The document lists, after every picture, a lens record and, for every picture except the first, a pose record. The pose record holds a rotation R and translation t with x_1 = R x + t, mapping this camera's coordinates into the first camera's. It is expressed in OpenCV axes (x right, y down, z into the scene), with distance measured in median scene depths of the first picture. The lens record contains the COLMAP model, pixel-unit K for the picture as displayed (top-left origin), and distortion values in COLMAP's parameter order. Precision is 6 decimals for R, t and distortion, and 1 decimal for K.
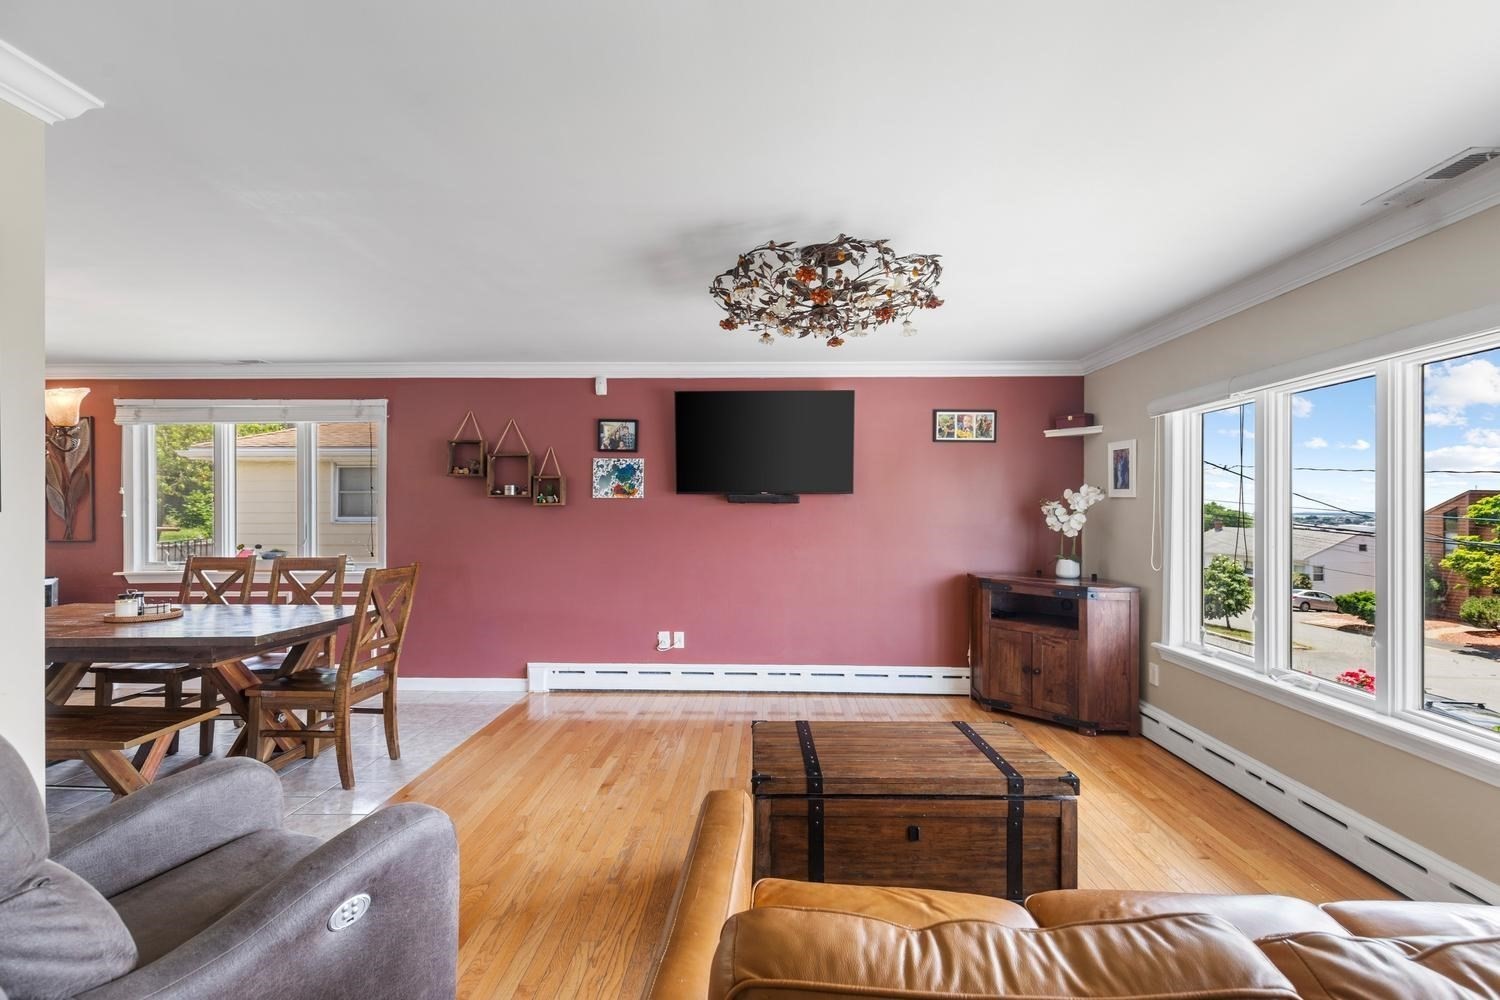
lens RADIAL K [[680.2, 0, 750.0], [0, 680.2, 504.2], [0, 0, 1]] dist [0.011016, -0.002583]
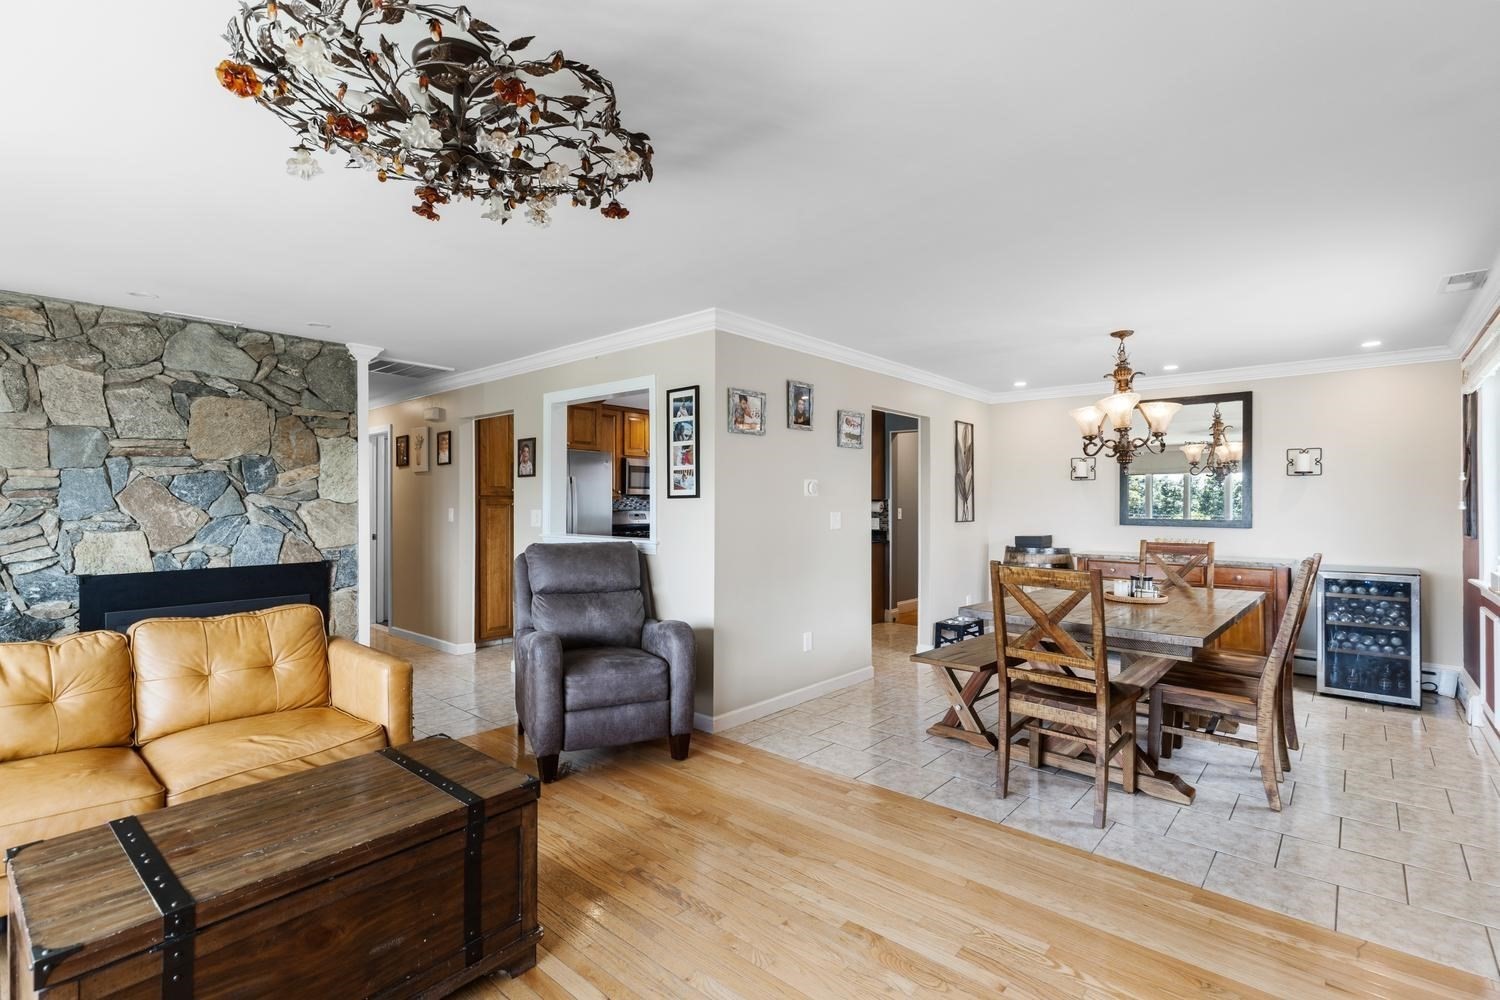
lens RADIAL K [[680.2, 0, 756.9], [0, 680.2, 497.4], [0, 0, 1]] dist [0.011016, -0.002583]
pose [[-0.625926, -0.006066, -0.779858, 0.230790], [0.001427, 0.999959, -0.008924, 0.011670], [0.779881, -0.006698, -0.625892, 0.875535]]
